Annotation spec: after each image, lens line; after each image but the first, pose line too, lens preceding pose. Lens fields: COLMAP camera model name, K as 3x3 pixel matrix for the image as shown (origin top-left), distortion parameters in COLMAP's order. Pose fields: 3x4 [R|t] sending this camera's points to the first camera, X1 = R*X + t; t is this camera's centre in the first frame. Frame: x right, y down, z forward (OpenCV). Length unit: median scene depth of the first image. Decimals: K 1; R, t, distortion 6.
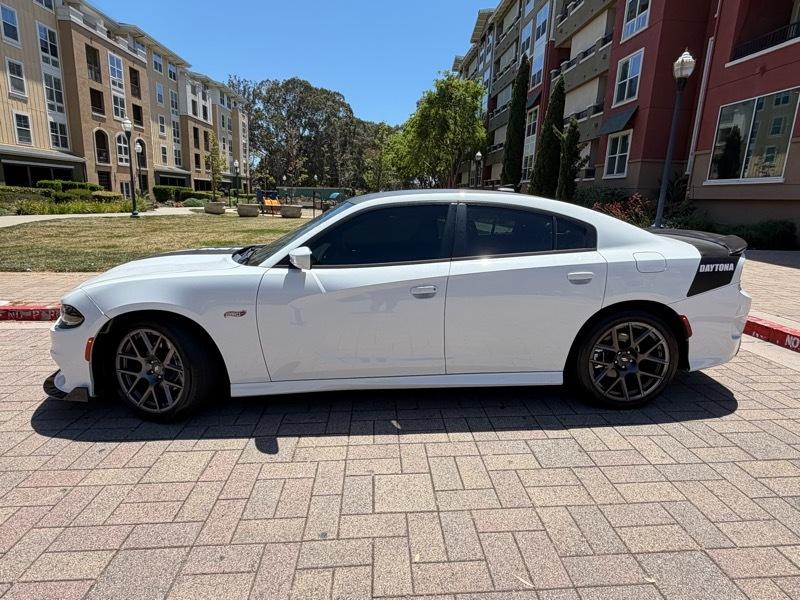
lens RADIAL K [[455.7, 0, 400.0], [0, 455.7, 300.0], [0, 0, 1]] dist [-0.001653, 0.001042]
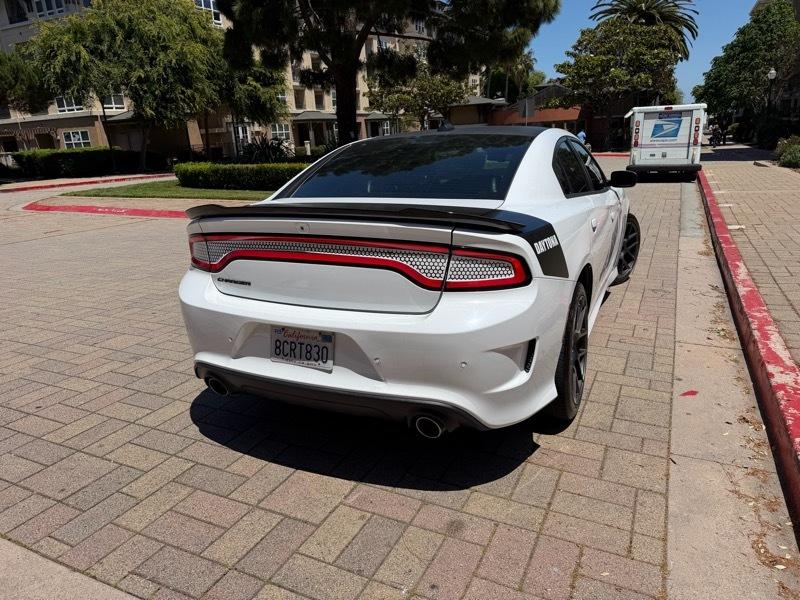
lens RADIAL K [[561.7, 0, 402.8], [0, 561.7, 295.9], [0, 0, 1]] dist [0.040213, -0.045211]
pose [[-0.475321, 0.236603, -0.847401, 0.141504], [-0.160030, 0.923844, 0.347710, -0.036643], [0.865136, 0.300883, -0.401259, 0.173396]]
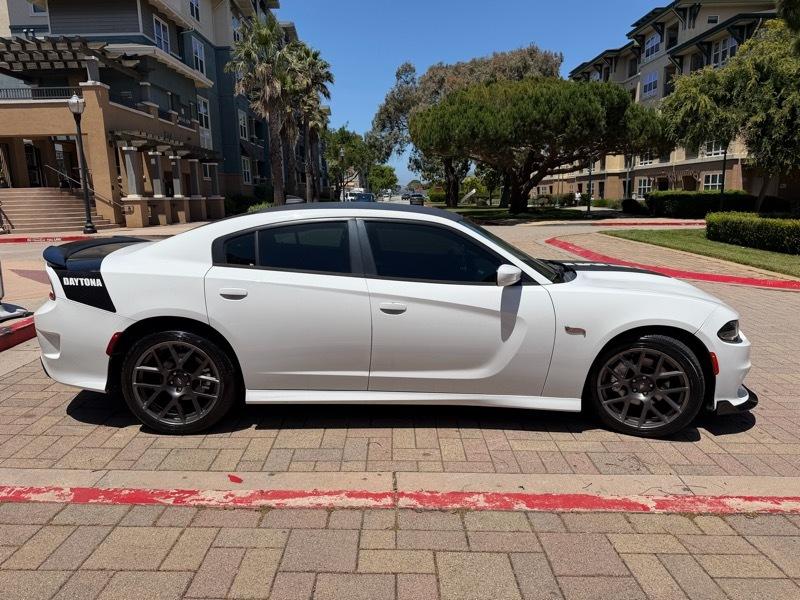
lens RADIAL K [[560.6, 0, 397.0], [0, 560.6, 304.6], [0, 0, 1]] dist [0.023655, -0.030497]
pose [[-0.998942, -0.023842, 0.039337, -0.004294], [-0.005993, 0.915359, 0.402594, -0.063461], [-0.045606, 0.401932, -0.914533, 0.264653]]
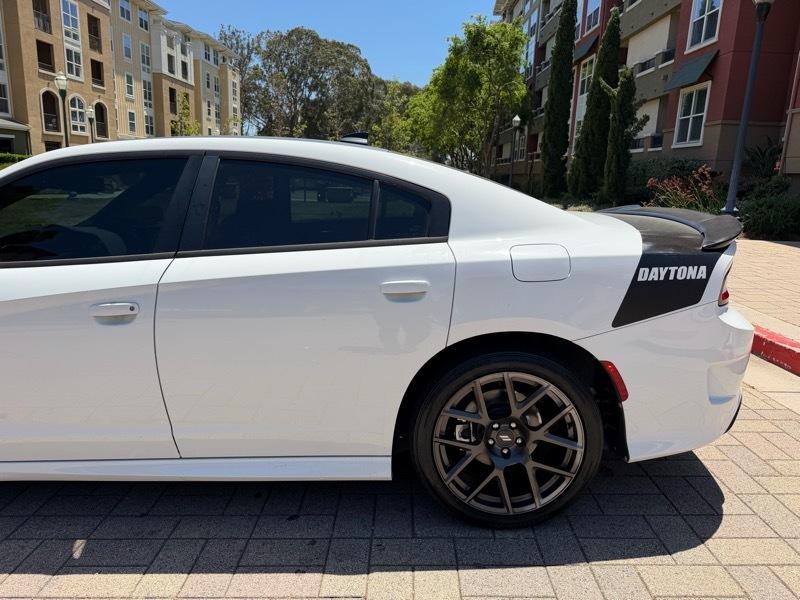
lens RADIAL K [[563.4, 0, 404.0], [0, 563.4, 300.8], [0, 0, 1]] dist [0.026324, -0.034090]
pose [[0.998500, 0.012140, -0.053393, 0.041876], [-0.012348, 0.999917, -0.003554, -0.003284], [0.053346, 0.004208, 0.998567, 0.032209]]
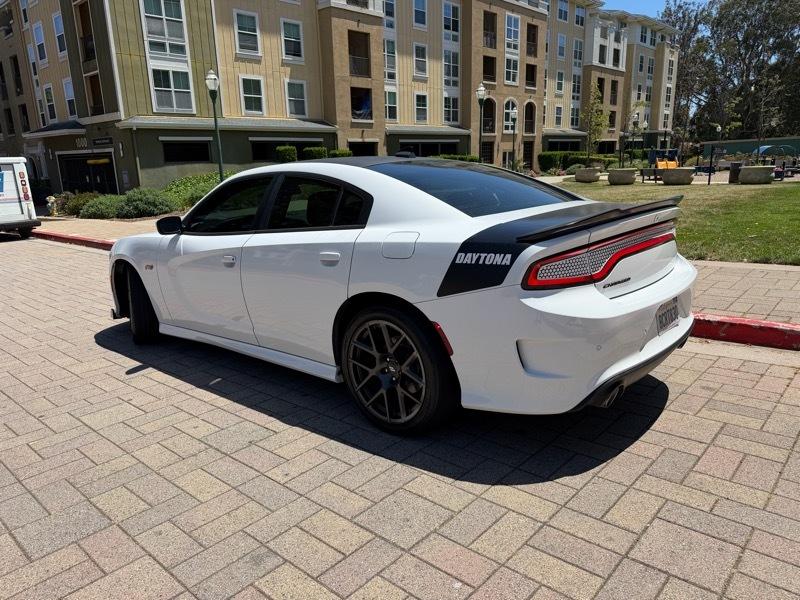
lens RADIAL K [[557.1, 0, 400.0], [0, 557.1, 300.0], [0, 0, 1]] dist [0.071691, -0.100197]
pose [[0.704671, 0.119248, -0.699442, 0.119269], [-0.104537, 0.992467, 0.063887, -0.005114], [0.701791, 0.028098, 0.711828, 0.034114]]
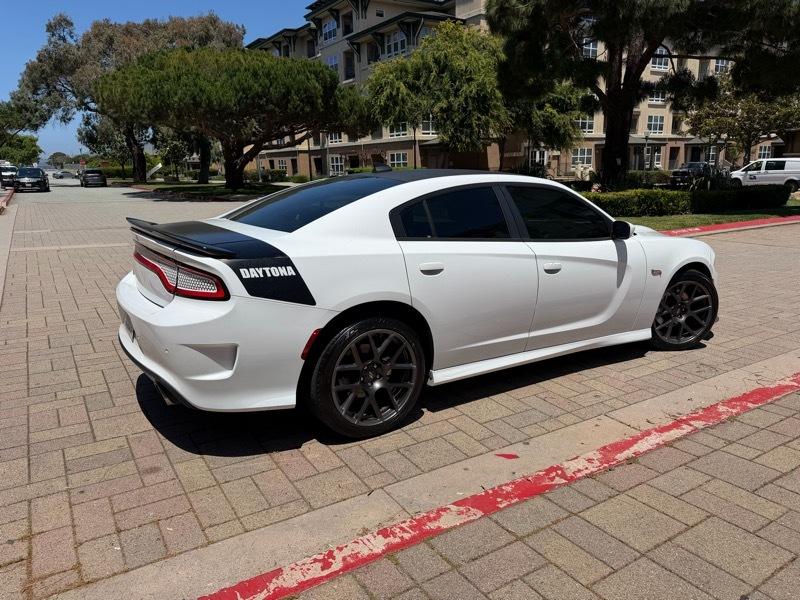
lens RADIAL K [[557.1, 0, 400.0], [0, 557.1, 300.0], [0, 0, 1]] dist [0.071691, -0.100197]
pose [[-0.866691, 0.099810, -0.488758, 0.092691], [-0.118736, 0.910345, 0.396451, -0.054347], [0.484508, 0.401634, -0.777137, 0.240716]]
